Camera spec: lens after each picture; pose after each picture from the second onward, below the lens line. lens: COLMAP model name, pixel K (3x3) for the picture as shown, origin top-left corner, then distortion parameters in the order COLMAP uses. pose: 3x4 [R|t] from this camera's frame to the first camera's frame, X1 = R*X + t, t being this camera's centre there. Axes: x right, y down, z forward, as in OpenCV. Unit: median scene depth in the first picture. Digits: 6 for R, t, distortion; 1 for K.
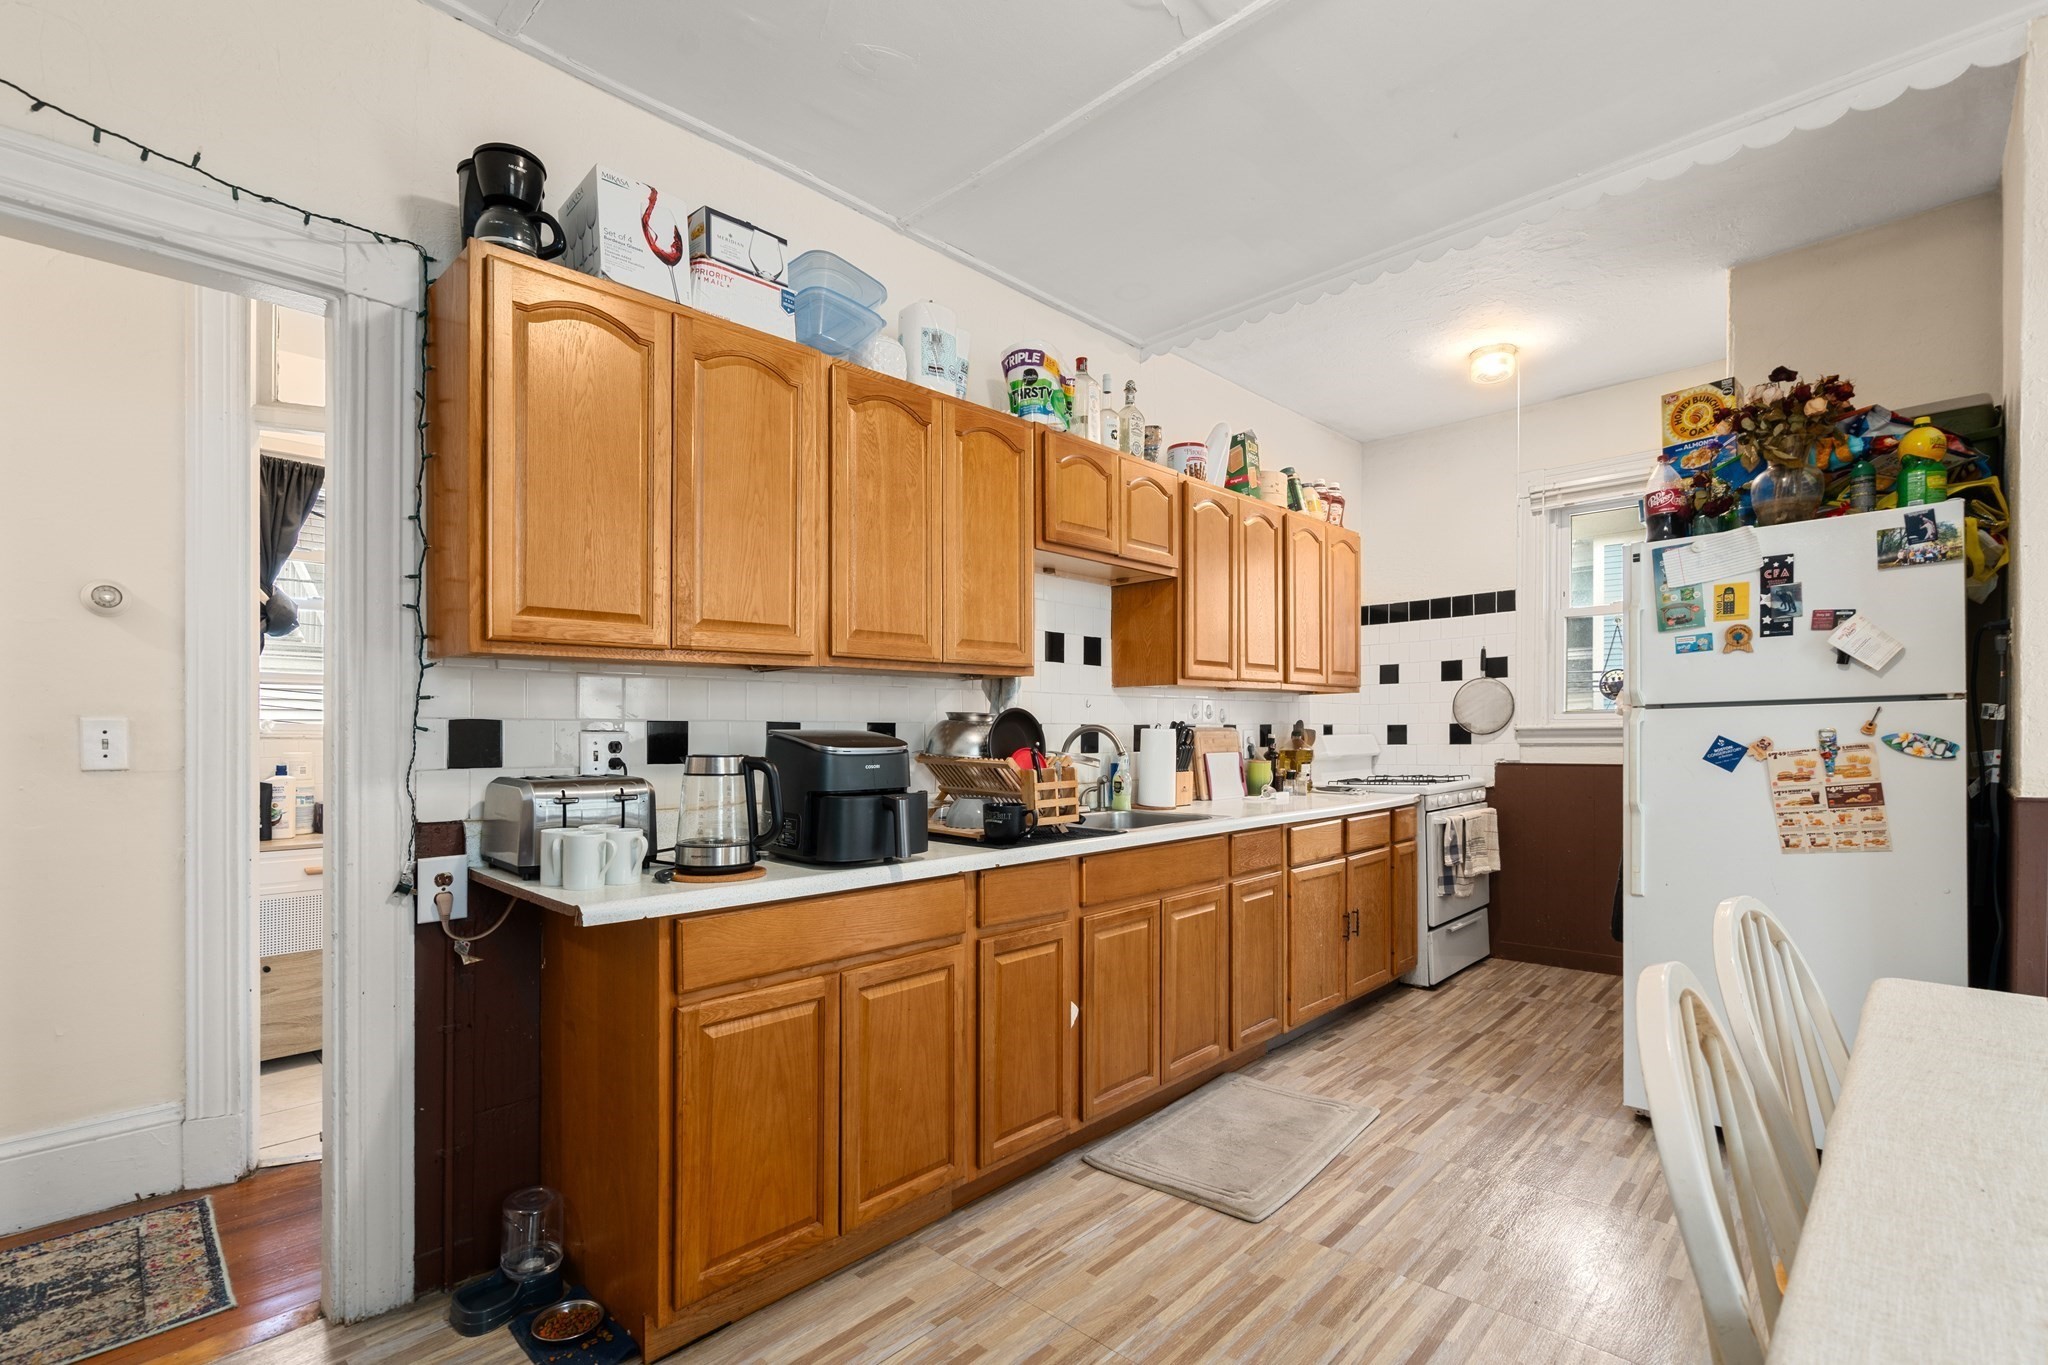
lens RADIAL K [[927.3, 0, 1000.0], [0, 927.3, 733.8], [0, 0, 1]] dist [-0.003212, 0.000644]
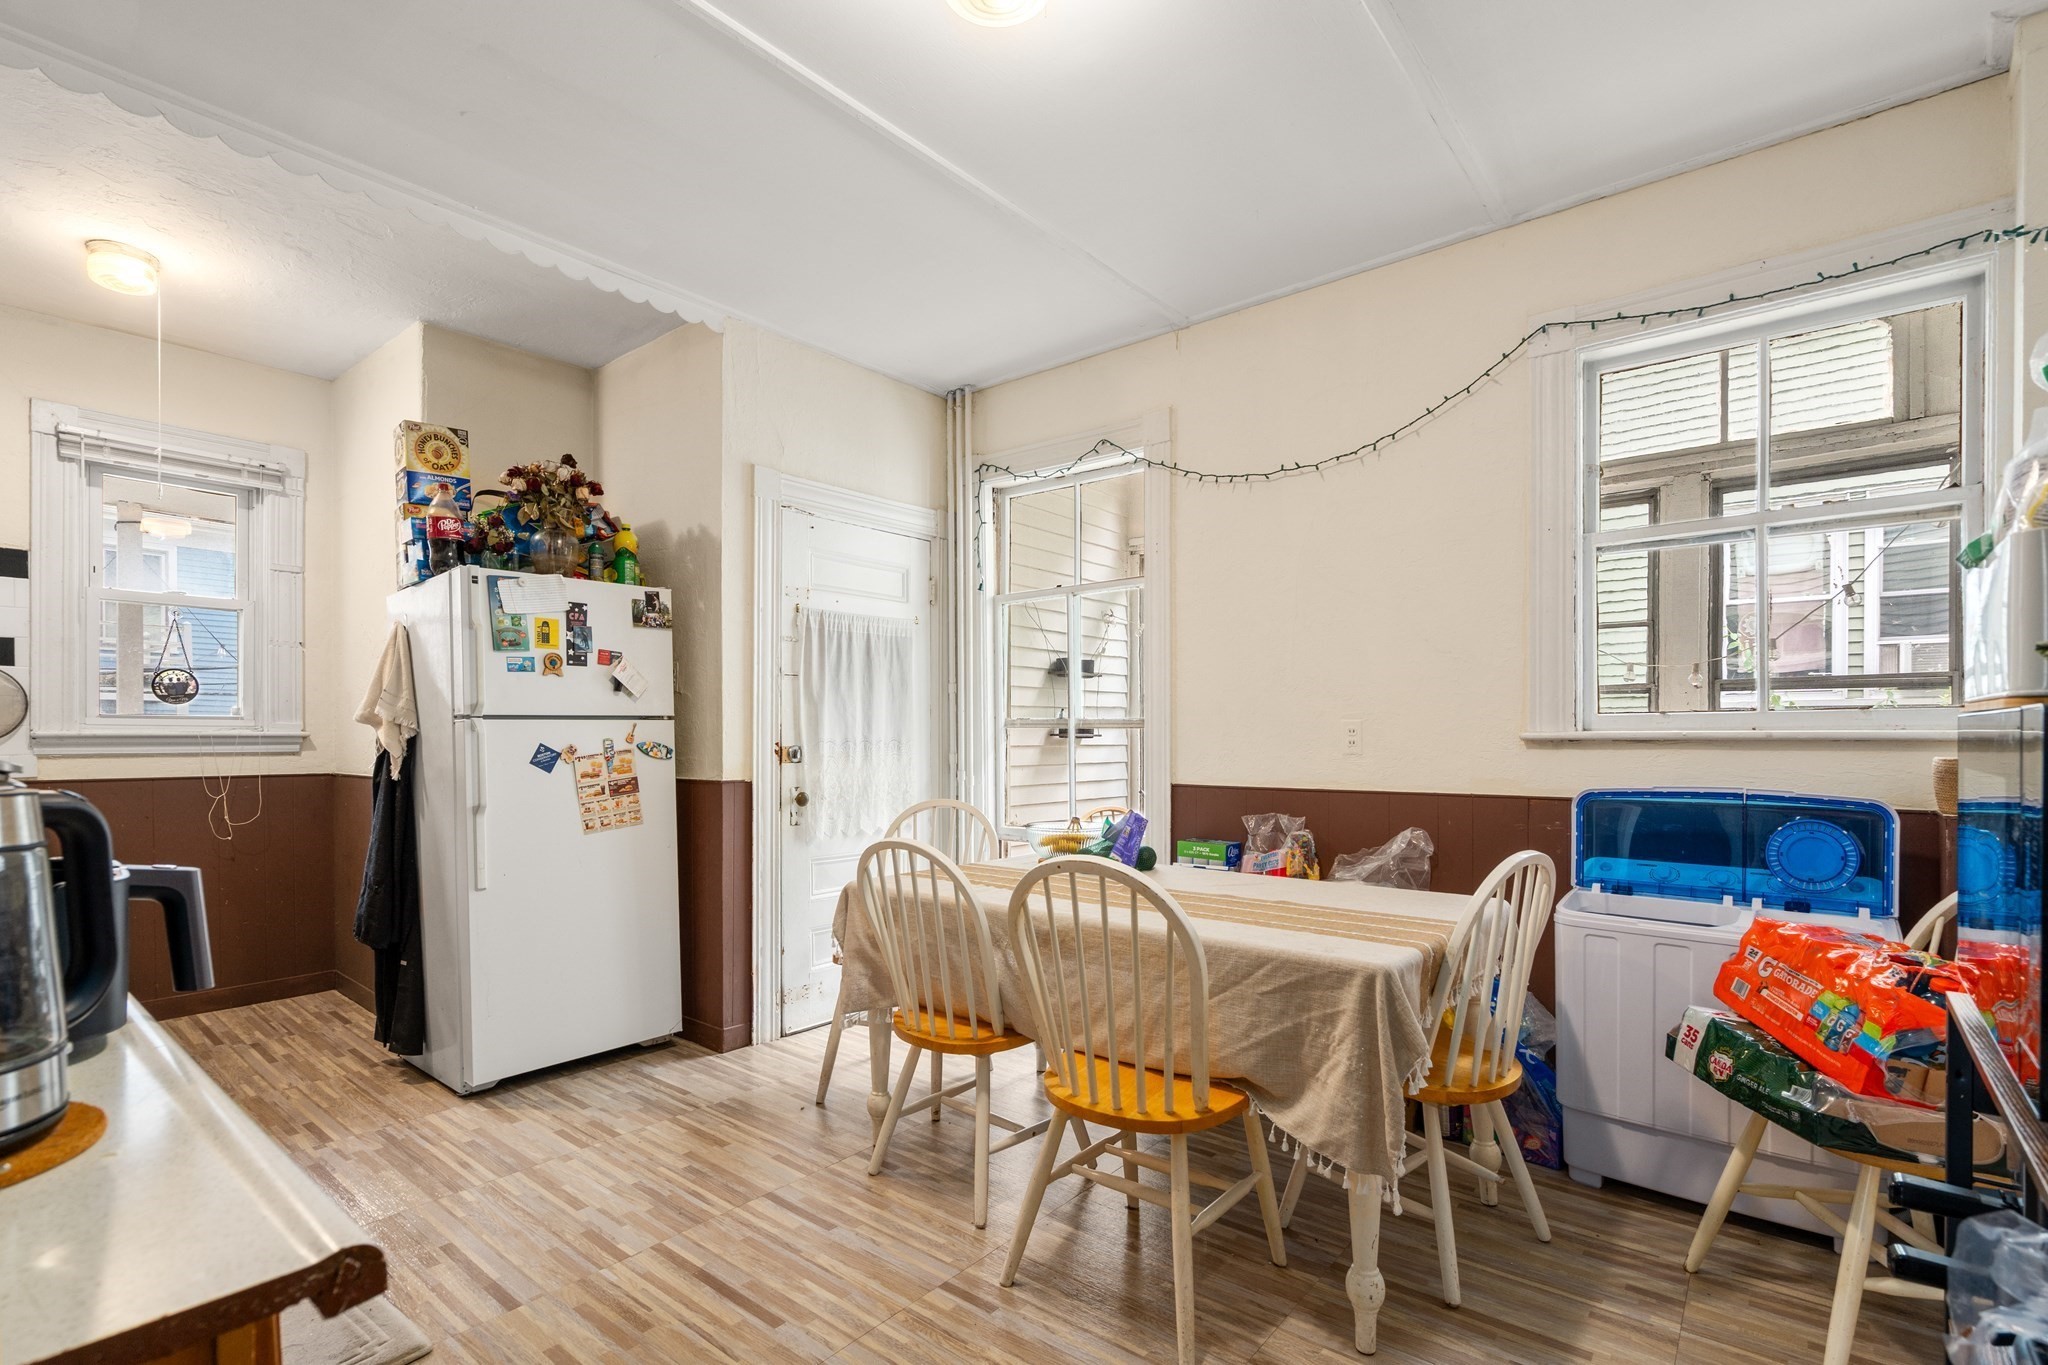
lens RADIAL K [[927.3, 0, 1023.0], [0, 927.3, 748.2], [0, 0, 1]] dist [-0.003212, 0.000644]
pose [[-0.074207, -0.003478, 0.997237, -0.491539], [-0.001009, 0.999994, 0.003412, 0.003664], [-0.997242, -0.000753, -0.074210, 0.485103]]
